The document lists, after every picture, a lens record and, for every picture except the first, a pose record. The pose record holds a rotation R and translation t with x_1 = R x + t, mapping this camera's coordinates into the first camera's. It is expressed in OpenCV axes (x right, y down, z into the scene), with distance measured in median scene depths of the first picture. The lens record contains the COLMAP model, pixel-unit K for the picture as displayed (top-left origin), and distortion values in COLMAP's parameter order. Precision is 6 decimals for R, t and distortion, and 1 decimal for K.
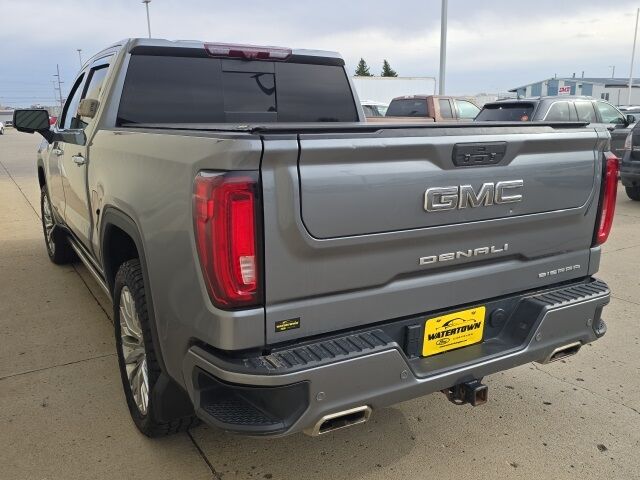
lens RADIAL K [[558.5, 0, 320.0], [0, 558.5, 240.0], [0, 0, 1]] dist [0.046727, -0.016501]
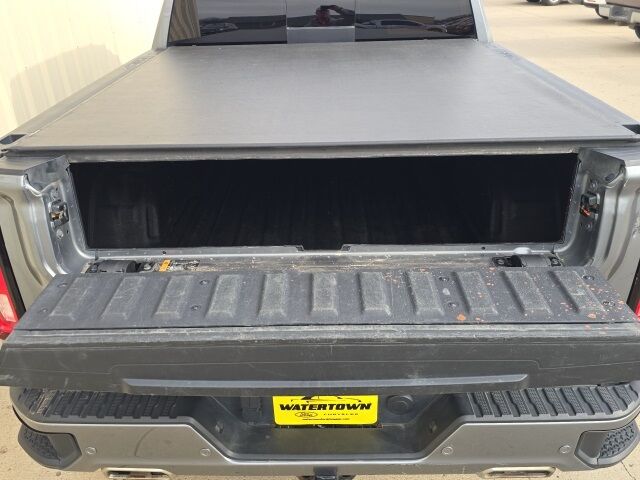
lens RADIAL K [[557.4, 0, 317.5], [0, 557.4, 231.4], [0, 0, 1]] dist [0.042591, -0.015284]
pose [[0.862283, 0.208441, -0.461541, 0.534496], [-0.092641, 0.960913, 0.260890, -0.265092], [0.497881, -0.182204, 0.847889, 0.393685]]
